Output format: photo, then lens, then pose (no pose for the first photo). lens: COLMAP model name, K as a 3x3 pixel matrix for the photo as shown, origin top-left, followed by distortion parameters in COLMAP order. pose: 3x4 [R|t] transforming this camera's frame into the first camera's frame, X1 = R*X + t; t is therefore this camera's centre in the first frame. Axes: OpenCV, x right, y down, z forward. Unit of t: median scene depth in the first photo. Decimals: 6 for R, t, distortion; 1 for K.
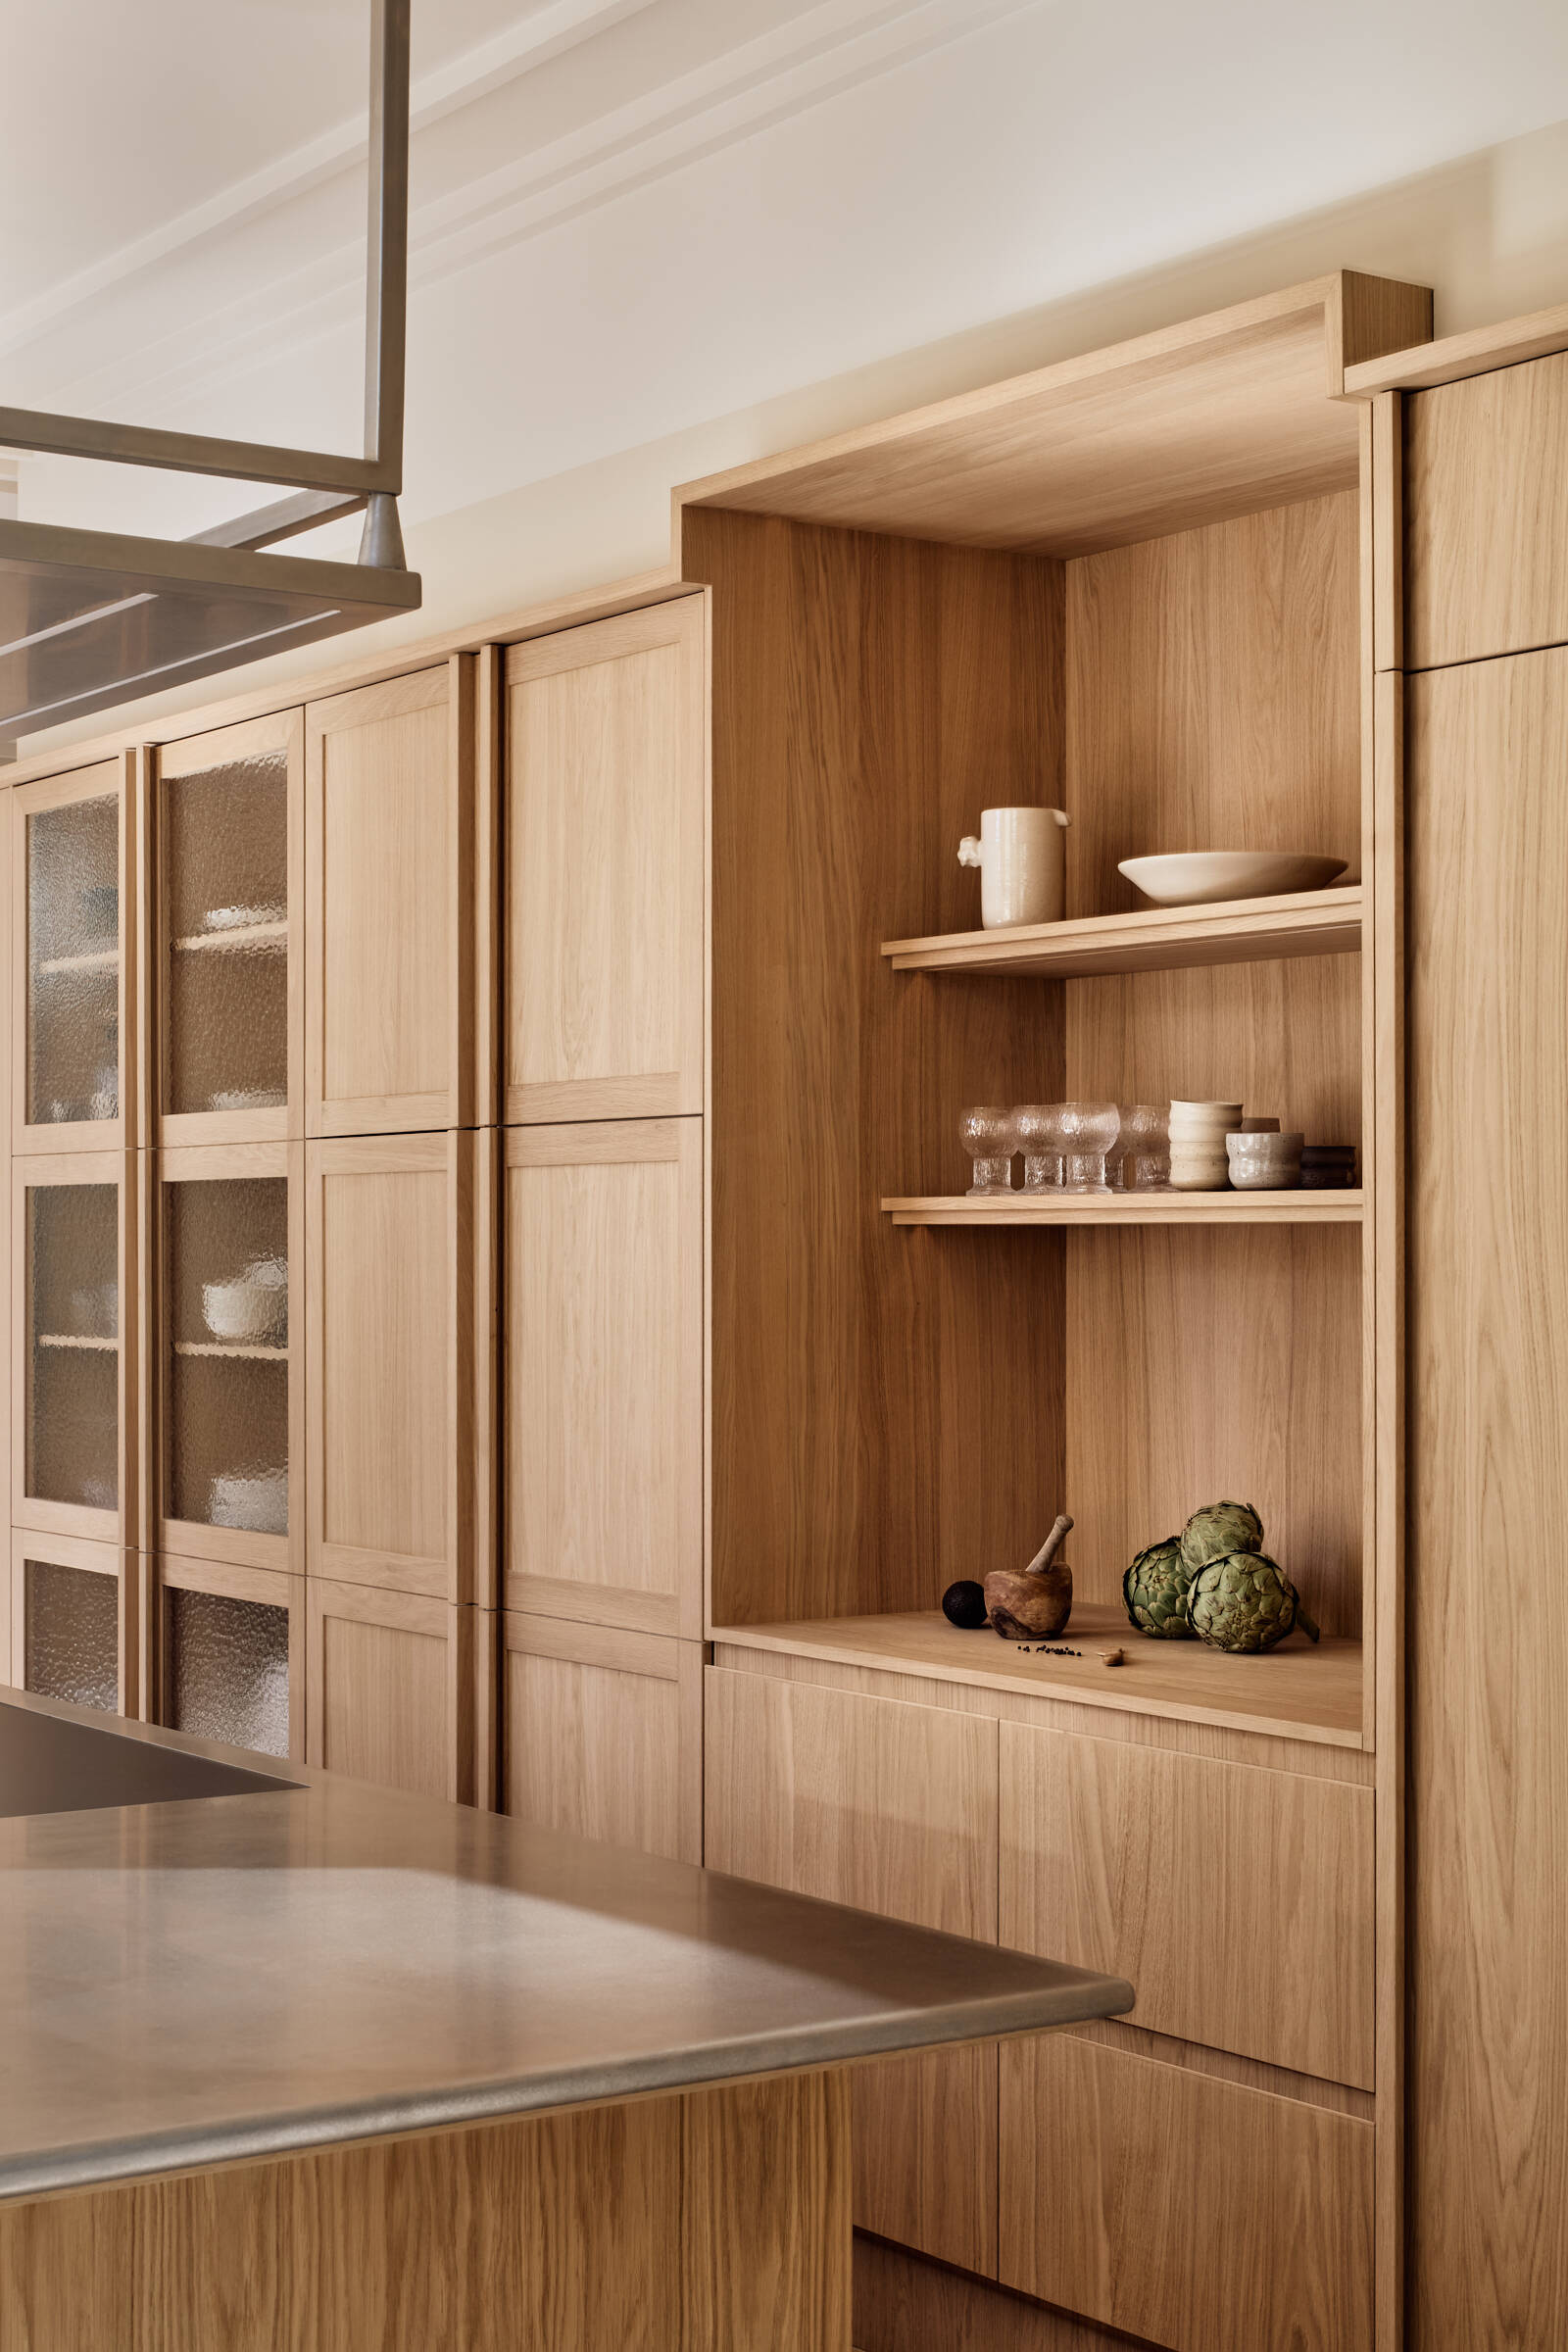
lens RADIAL K [[3349.6, 0, 784.2], [0, 3349.6, 1231.2], [0, 0, 1]] dist [-0.014998, -0.039632]
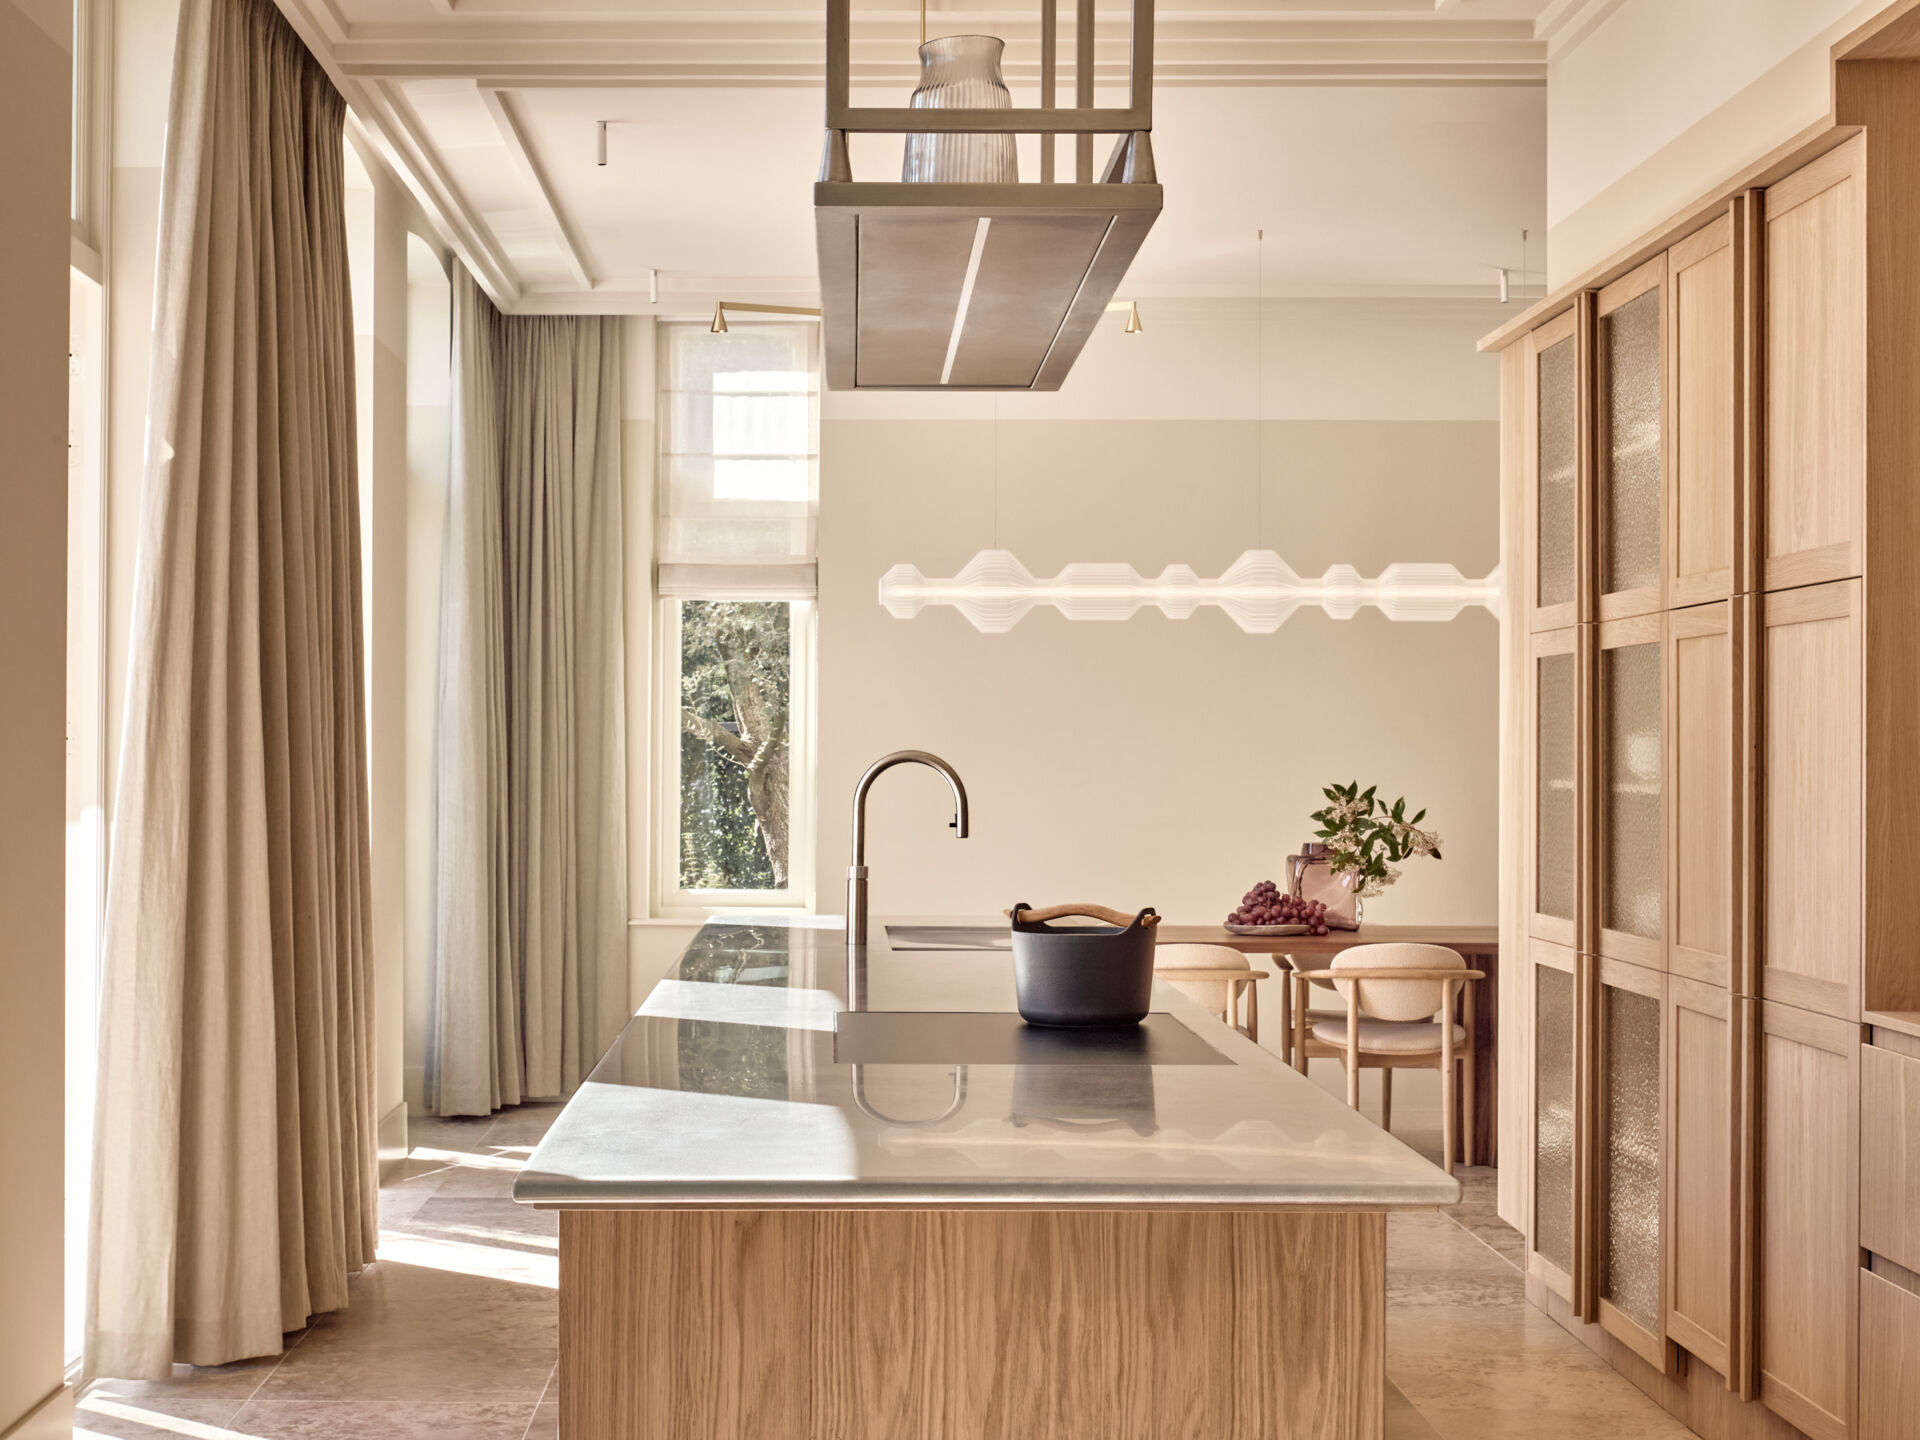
lens RADIAL K [[3092.0, 0, 960.0], [0, 3092.0, 720.0], [0, 0, 1]] dist [-0.013774, -0.033546]
pose [[0.831721, -0.004717, -0.555174, 0.420261], [0.001796, 0.999982, -0.005805, 0.028898], [0.555191, 0.003830, 0.831714, -0.104249]]
